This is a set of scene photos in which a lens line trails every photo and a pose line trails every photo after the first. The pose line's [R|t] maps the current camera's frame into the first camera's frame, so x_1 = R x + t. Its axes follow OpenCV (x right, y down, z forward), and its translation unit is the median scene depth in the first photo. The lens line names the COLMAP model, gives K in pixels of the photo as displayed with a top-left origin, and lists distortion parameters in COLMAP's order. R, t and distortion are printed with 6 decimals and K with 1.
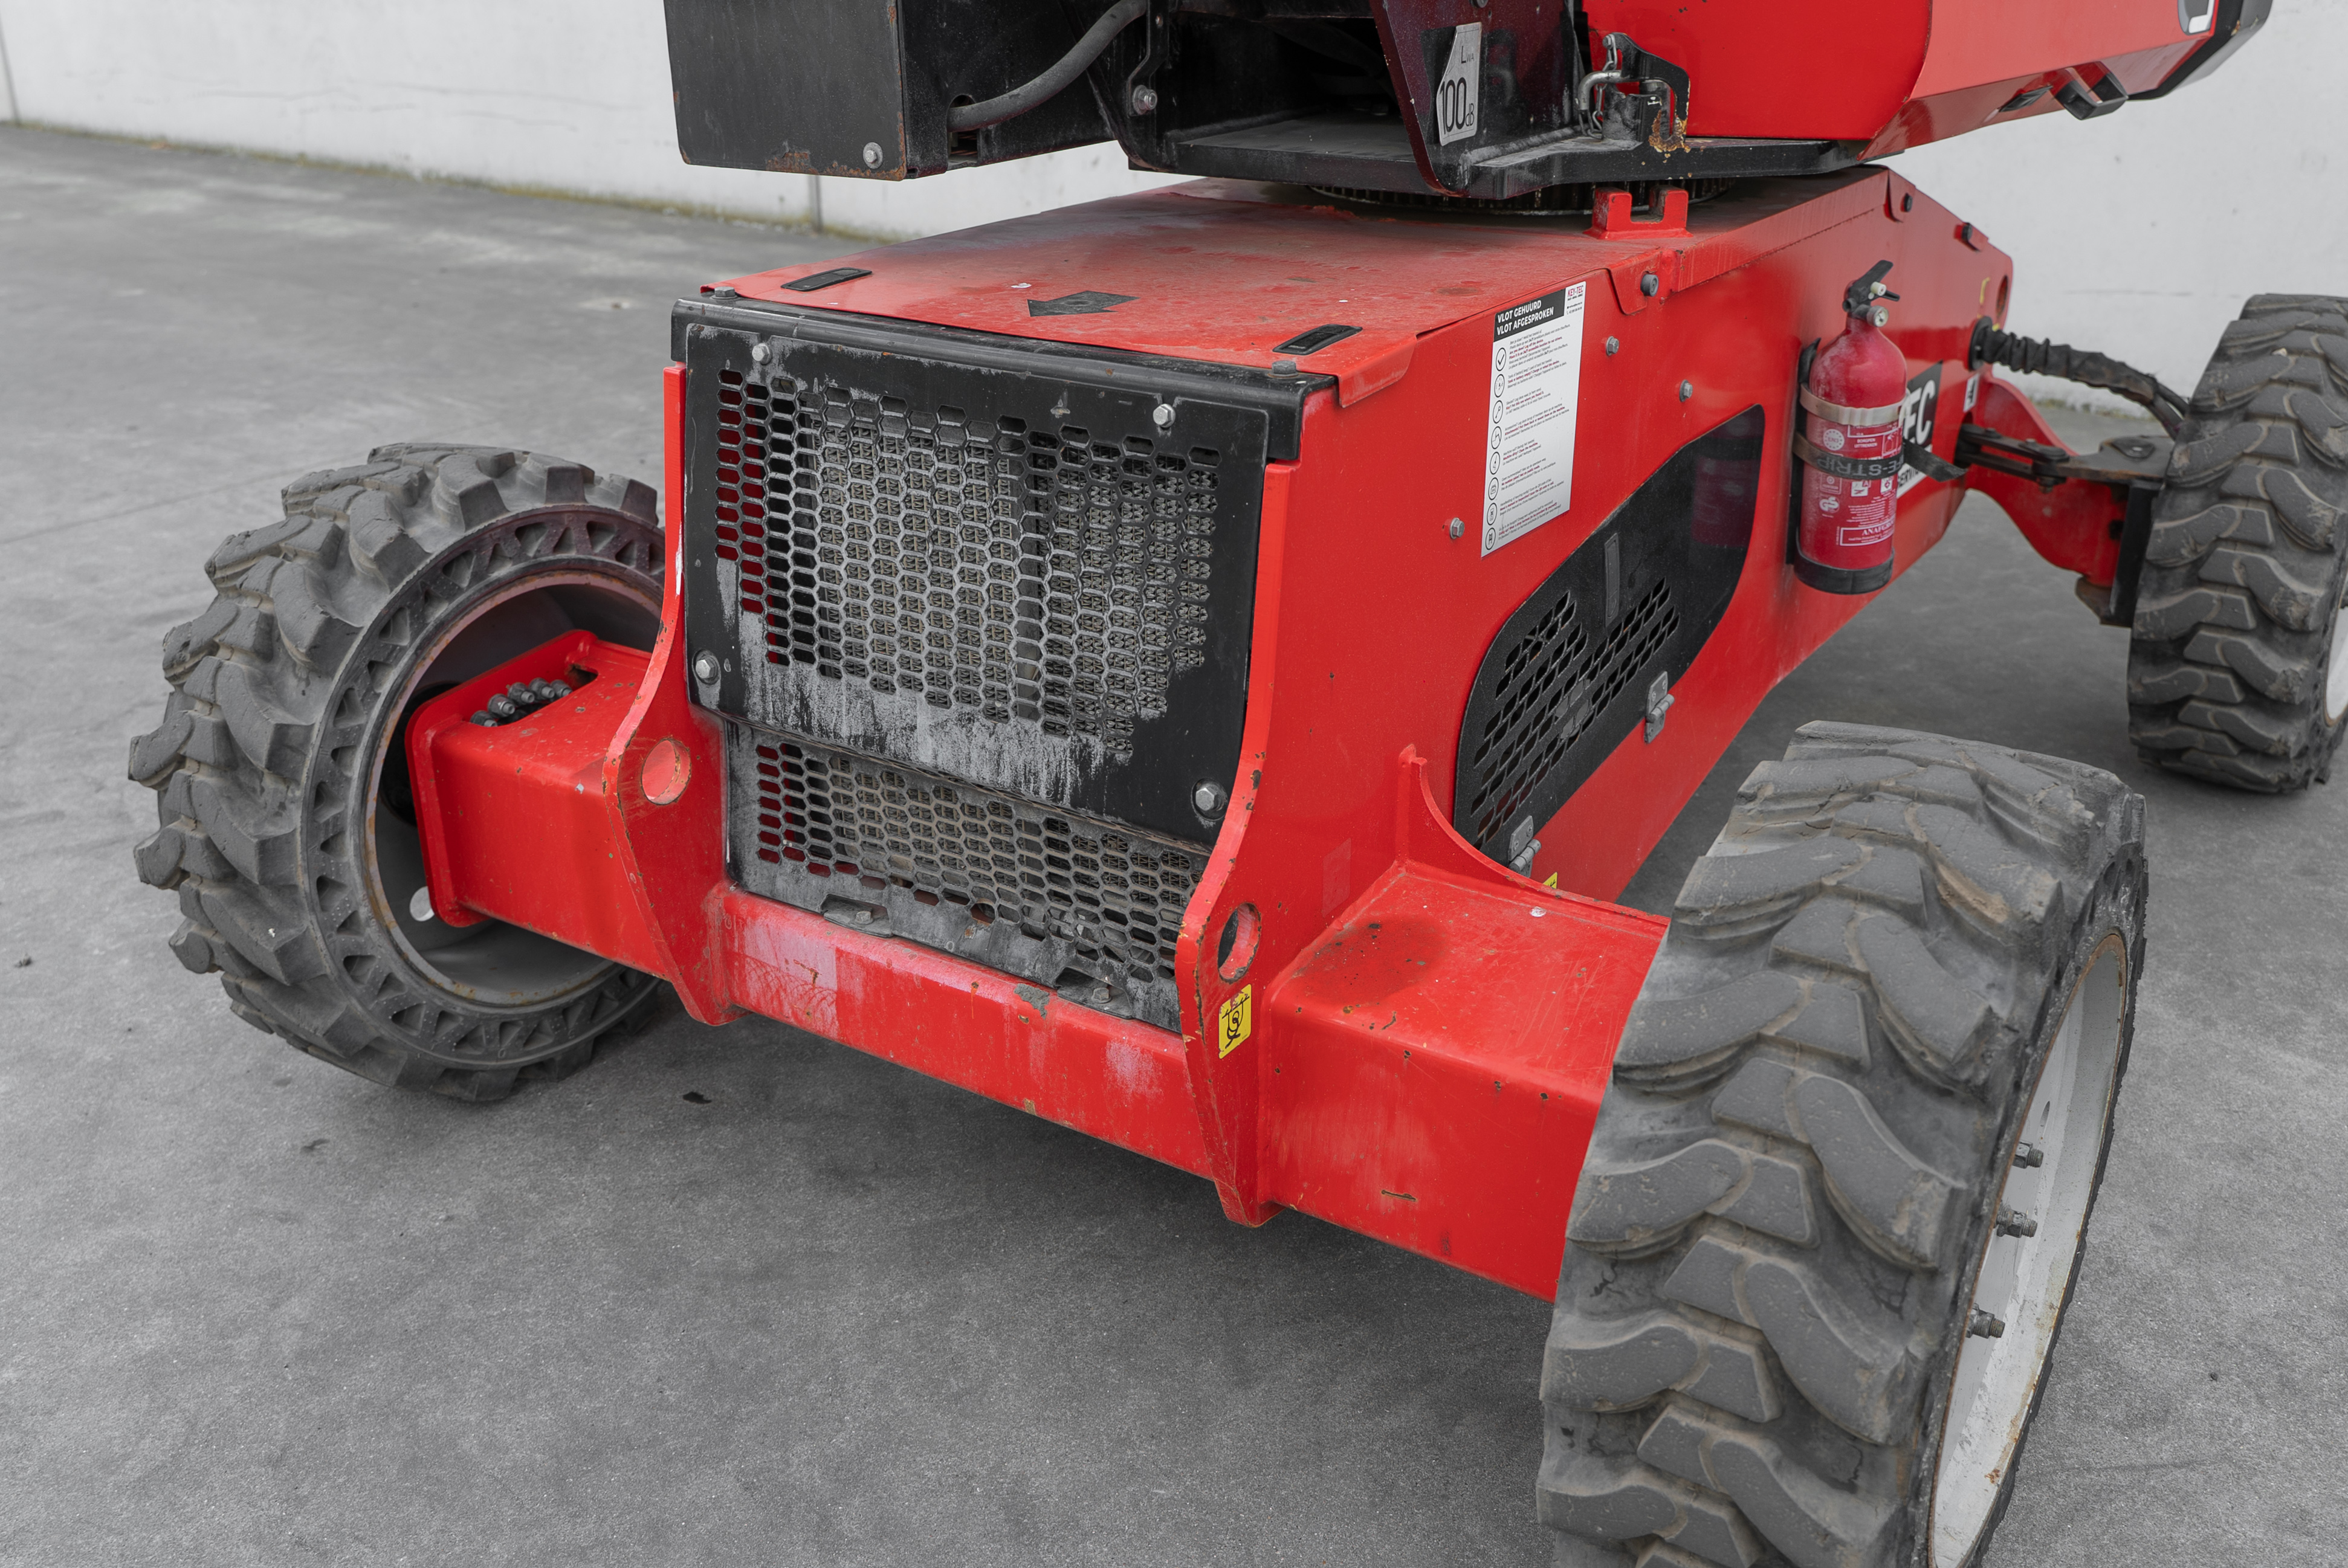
lens RADIAL K [[2157.3, 0, 1182.0], [0, 2157.3, 787.0], [0, 0, 1]] dist [0.005029, 0.000000]
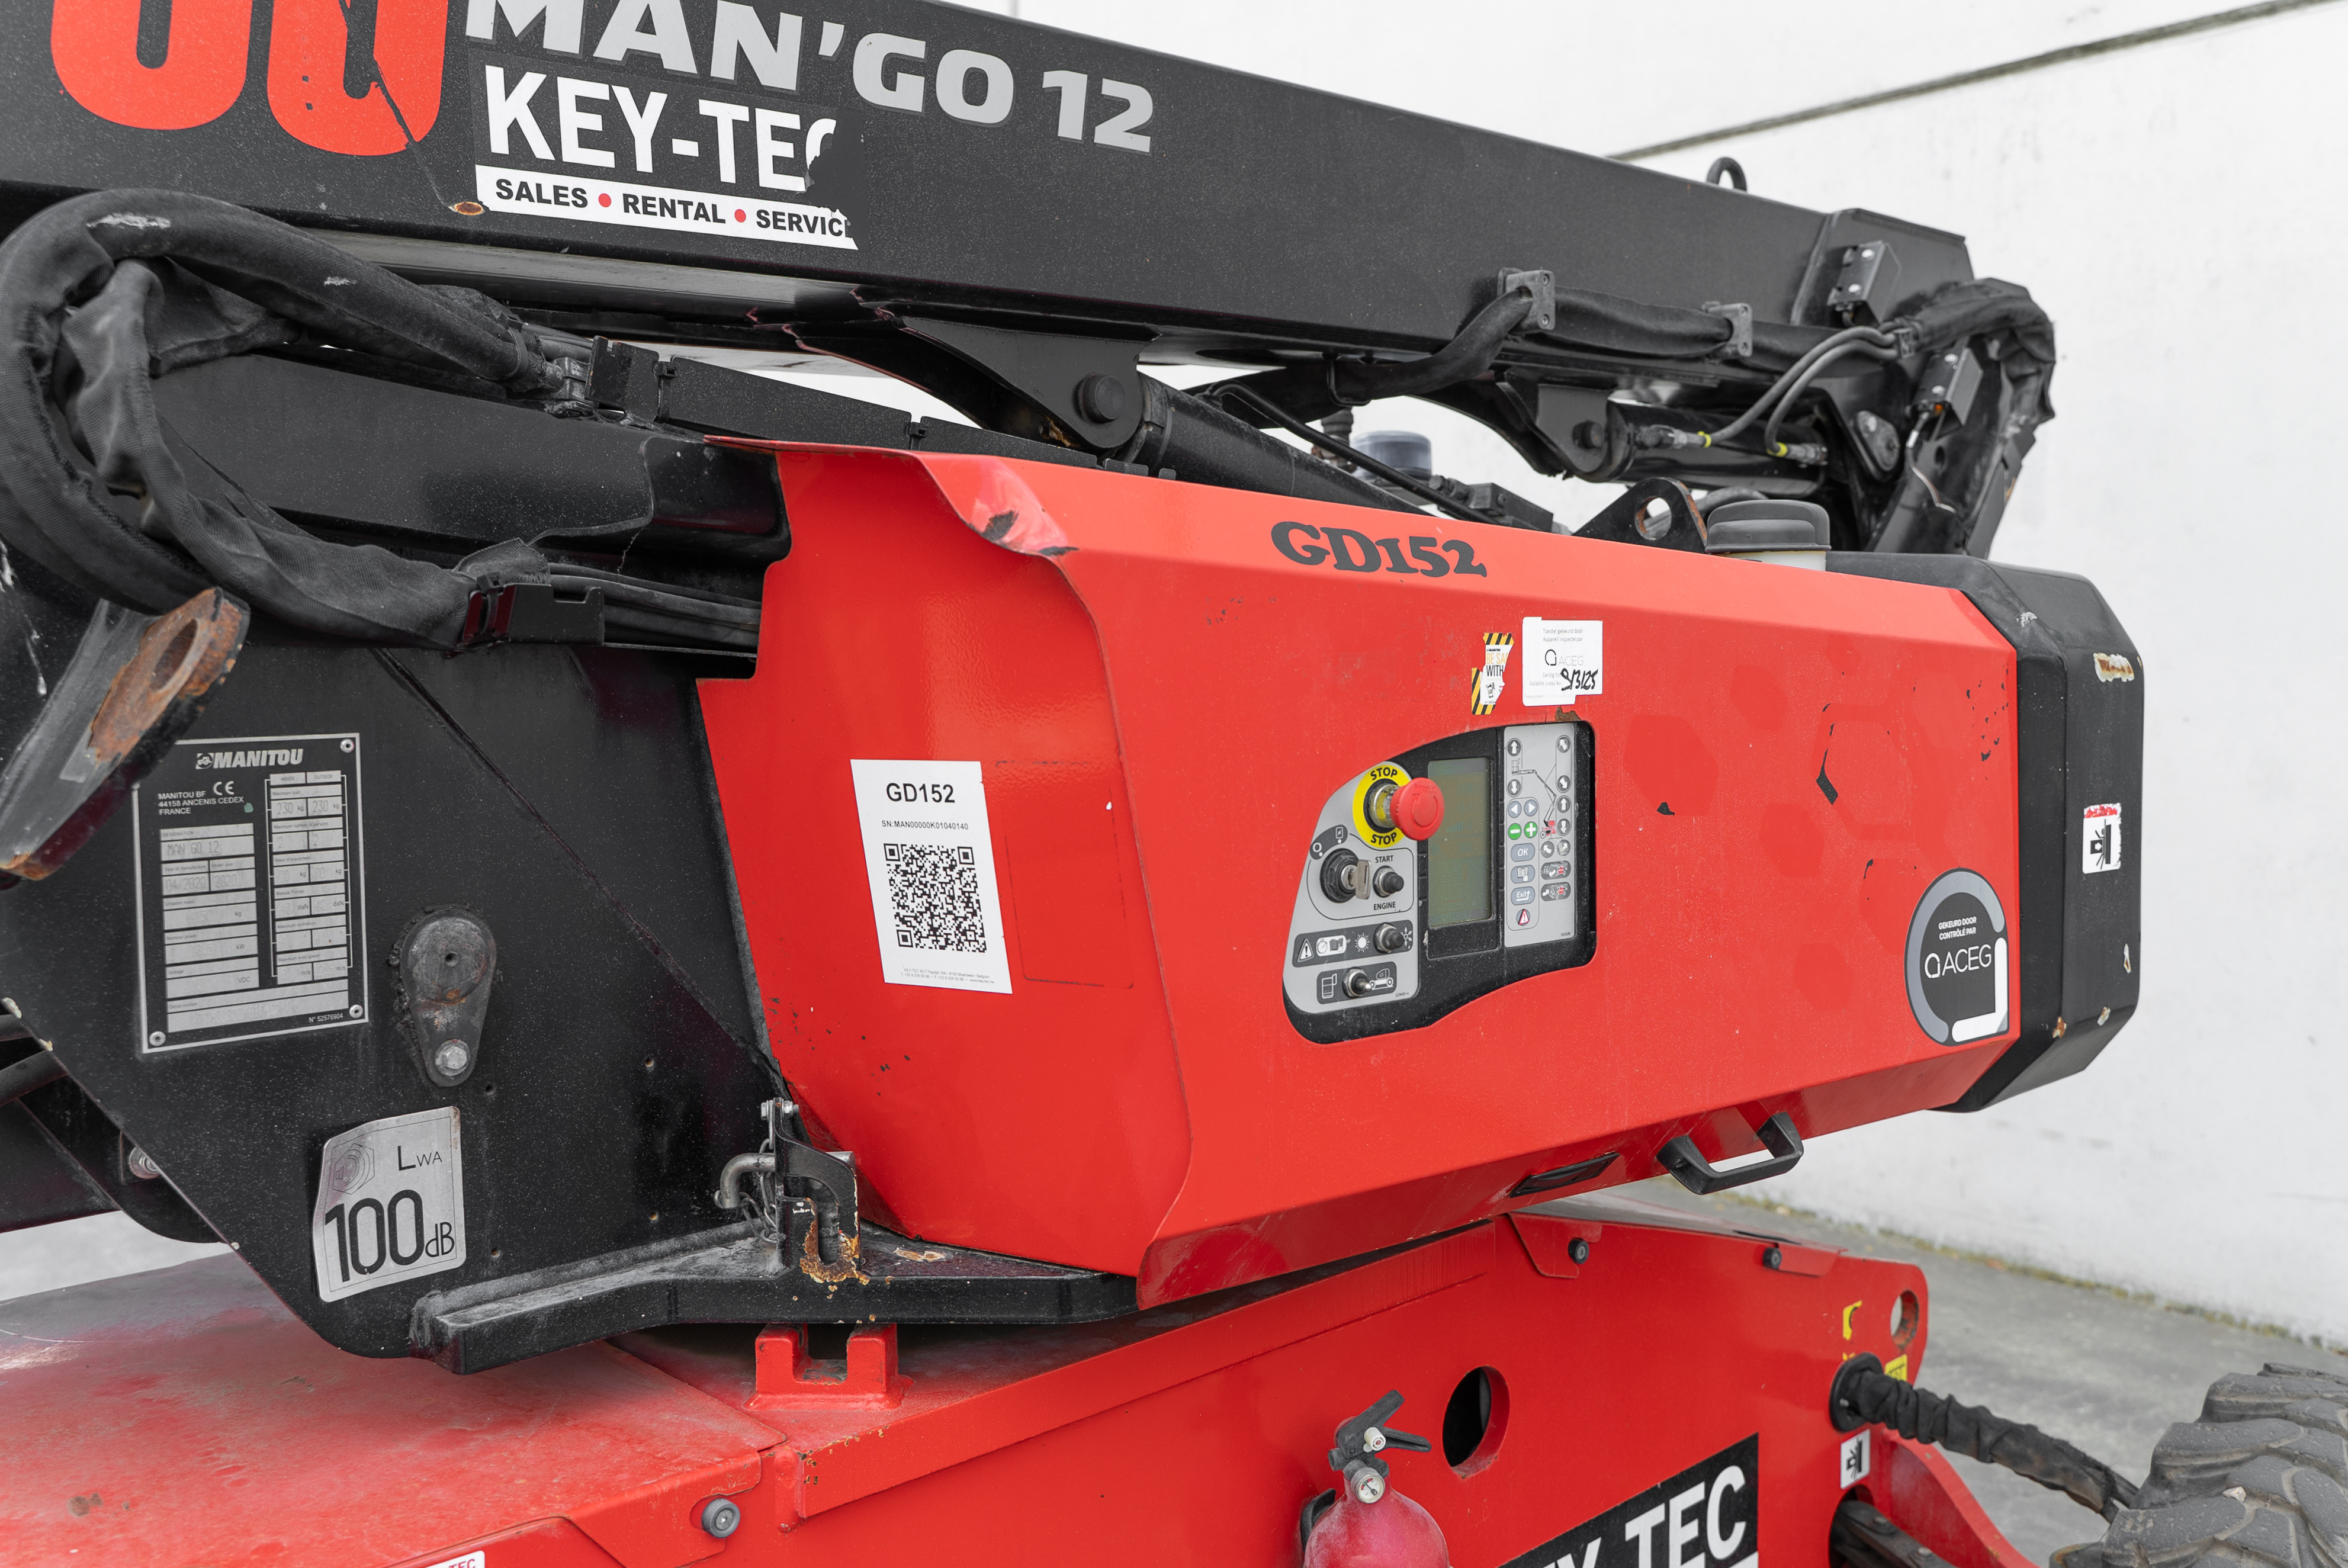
lens RADIAL K [[1995.5, 0, 1187.1], [0, 1995.5, 778.0], [0, 0, 1]] dist [-0.000400, 0.000277]
pose [[0.972048, 0.008239, -0.234637, 0.462701], [-0.085257, 0.943551, -0.320067, -0.251402], [0.218755, 0.331125, 0.917879, 0.416948]]
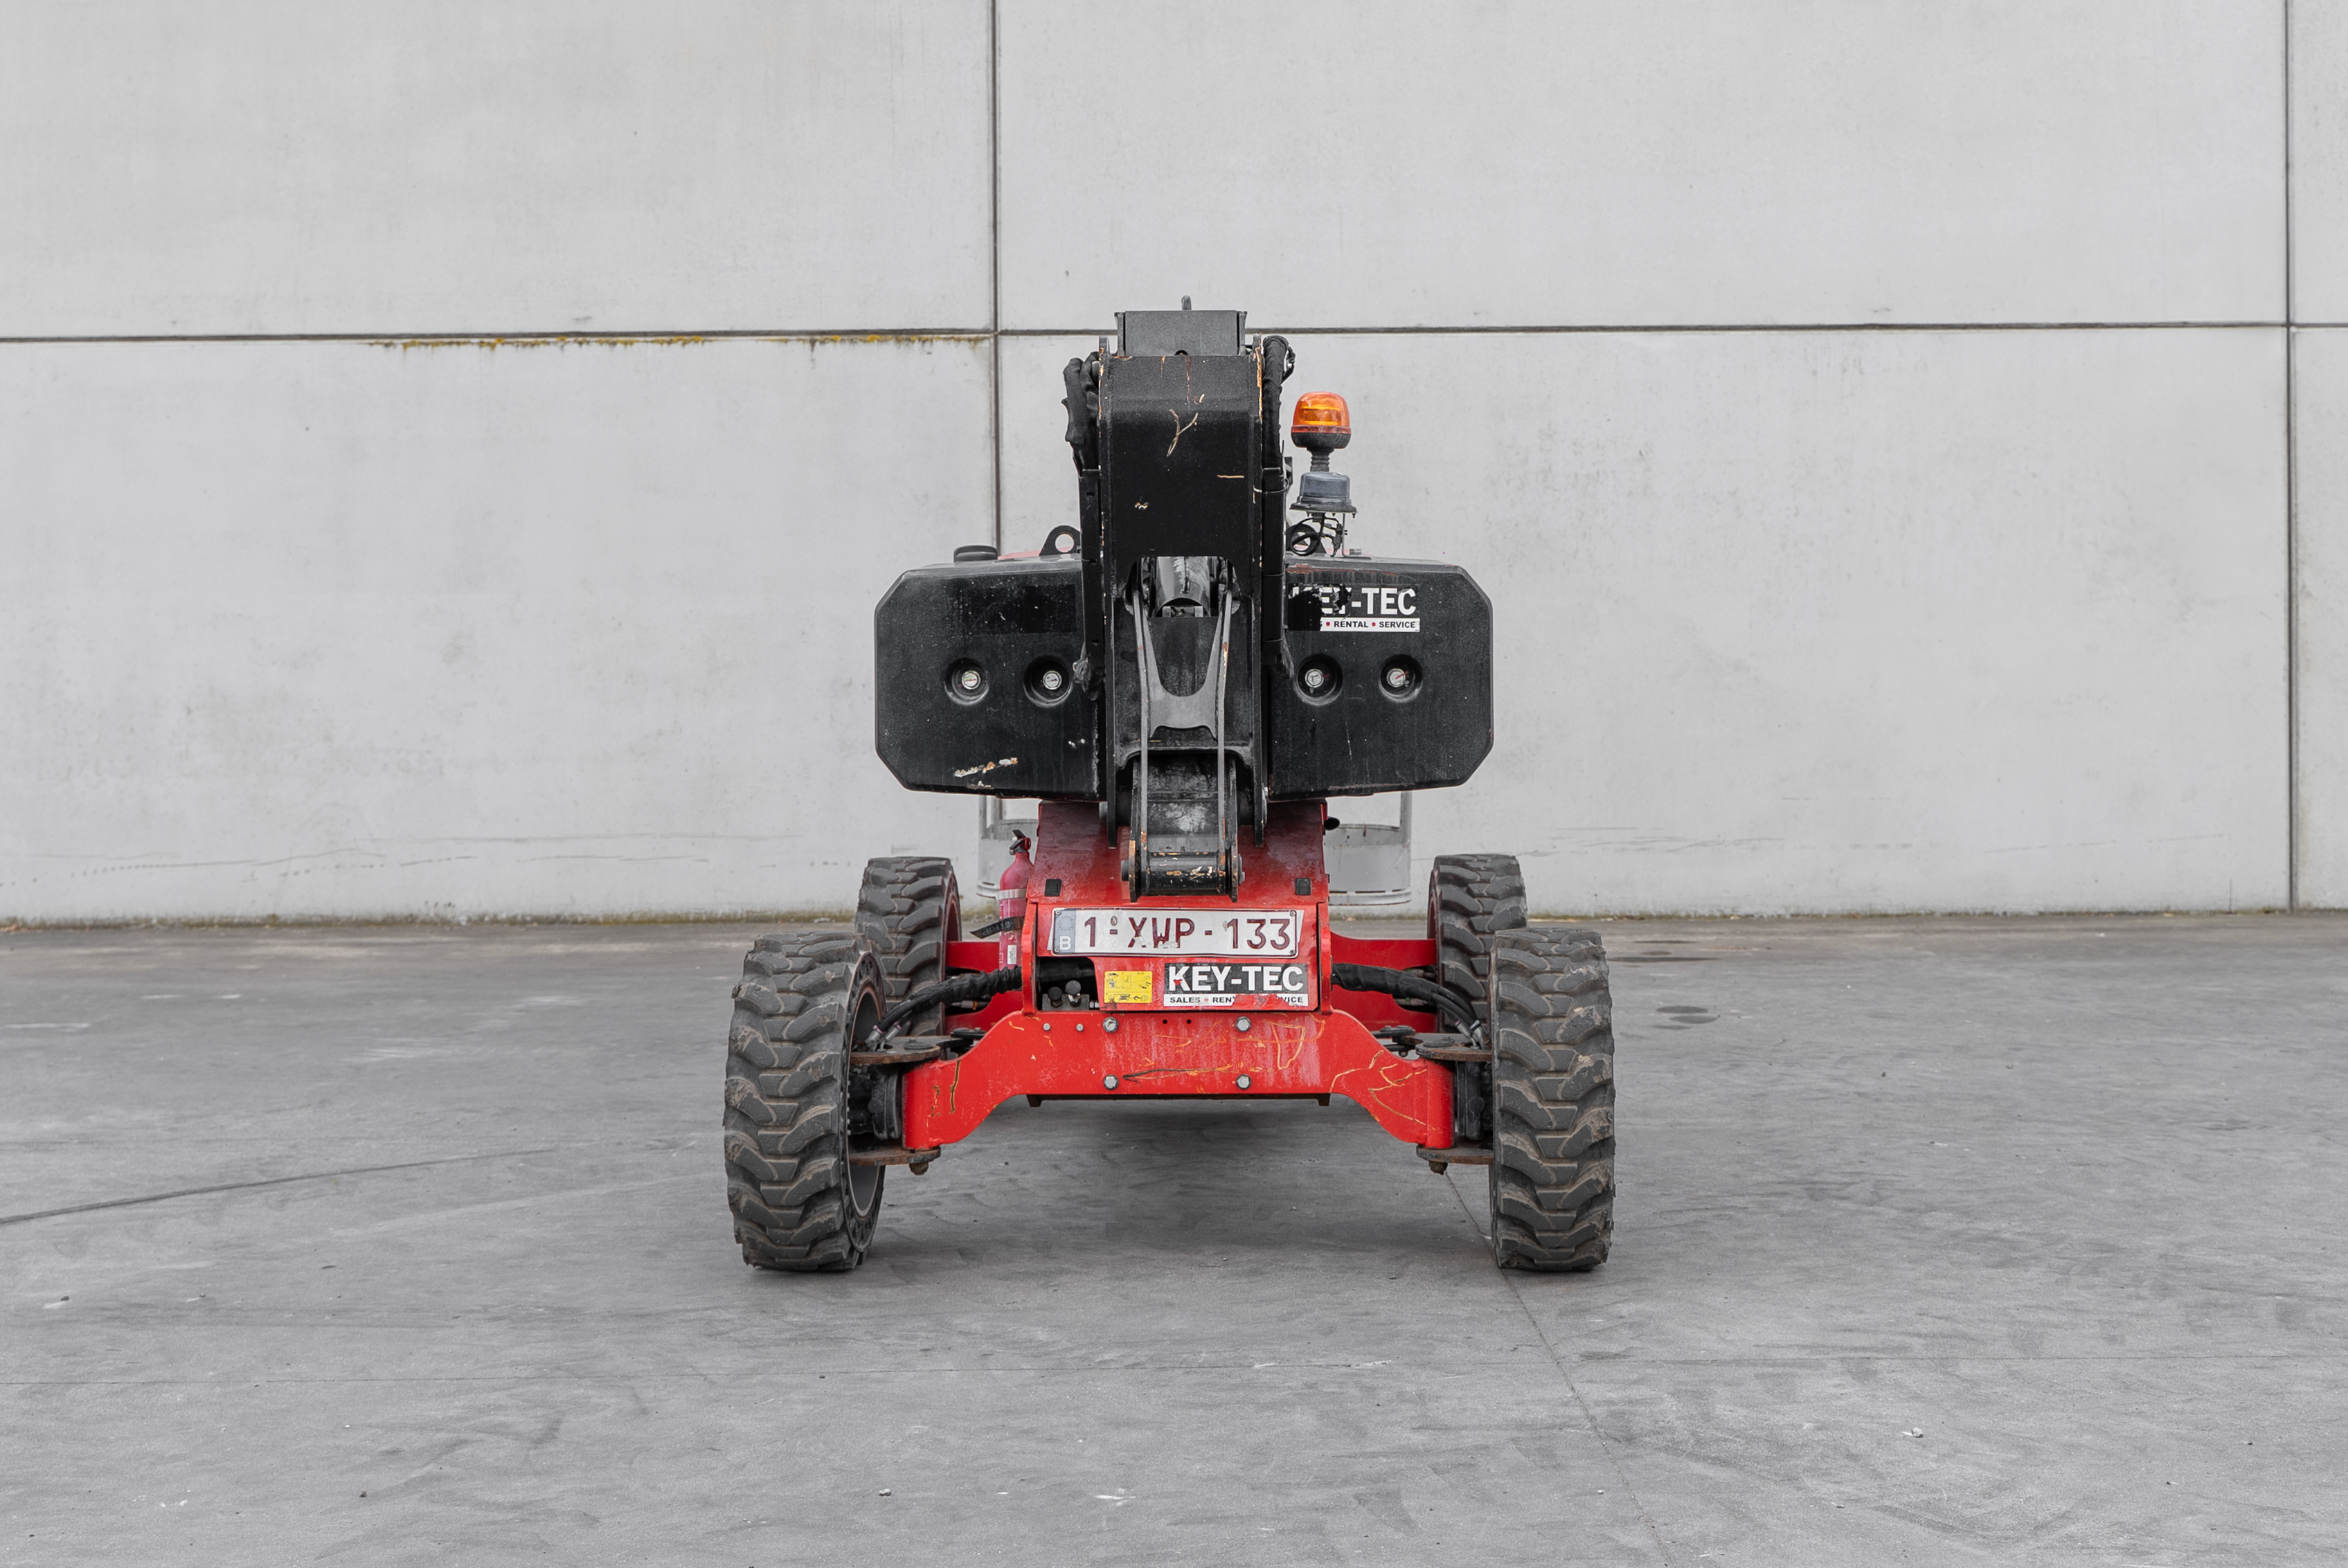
lens RADIAL K [[3127.8, 0, 1152.8], [0, 3127.8, 668.5], [0, 0, 1]] dist [-0.004950, 0.000000]
pose [[0.792157, -0.012851, 0.610182, -4.270741], [0.247465, 0.920670, -0.301875, 0.610810], [-0.557897, 0.390131, 0.732495, -1.457461]]
